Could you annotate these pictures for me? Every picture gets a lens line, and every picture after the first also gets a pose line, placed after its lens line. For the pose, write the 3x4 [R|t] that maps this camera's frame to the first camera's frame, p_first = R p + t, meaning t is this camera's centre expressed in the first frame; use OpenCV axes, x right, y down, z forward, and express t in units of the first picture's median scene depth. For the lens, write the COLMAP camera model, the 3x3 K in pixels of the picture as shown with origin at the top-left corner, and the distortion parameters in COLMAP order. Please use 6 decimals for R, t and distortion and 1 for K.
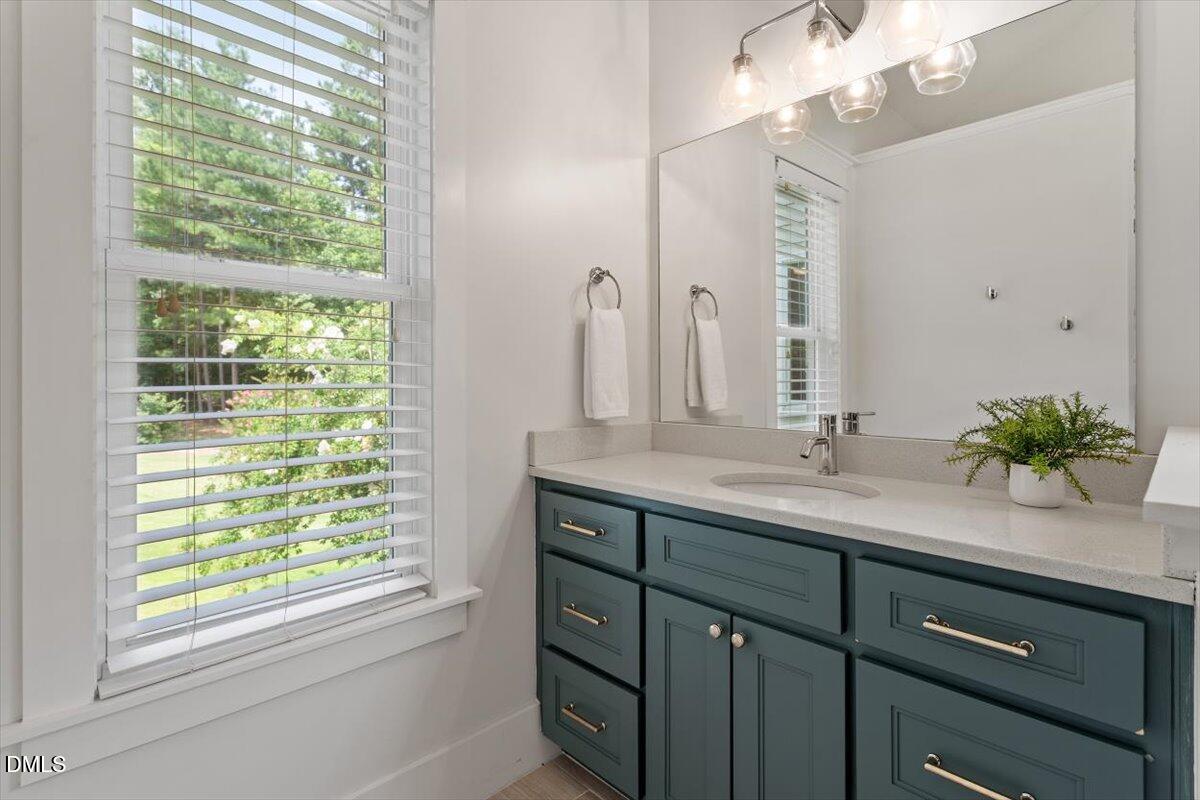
lens RADIAL K [[575.7, 0, 591.0], [0, 575.7, 379.5], [0, 0, 1]] dist [-0.000629, -0.000277]
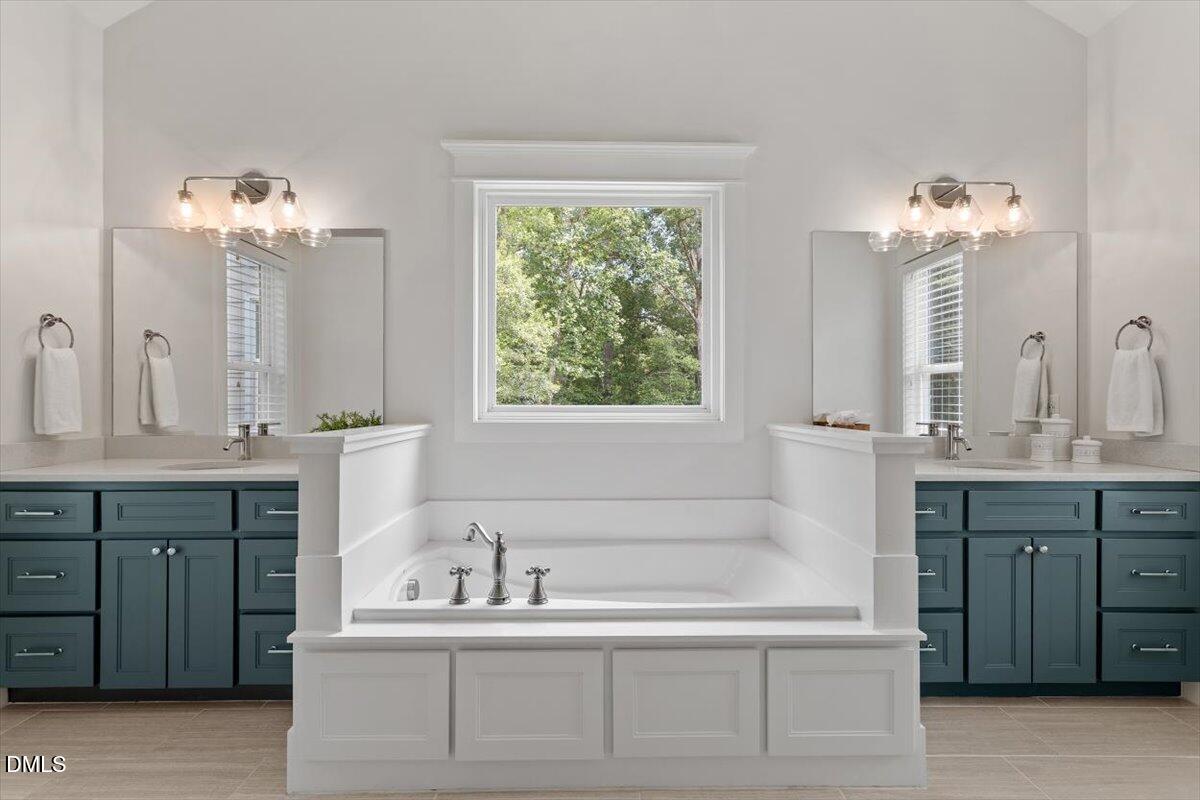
lens RADIAL K [[575.0, 0, 600.8], [0, 575.0, 397.7], [0, 0, 1]] dist [0.002271, 0.000064]
pose [[0.675552, 0.006211, 0.737287, -0.117763], [-0.000740, 0.999970, -0.007745, -0.004510], [-0.737312, 0.004686, 0.675536, -0.854684]]
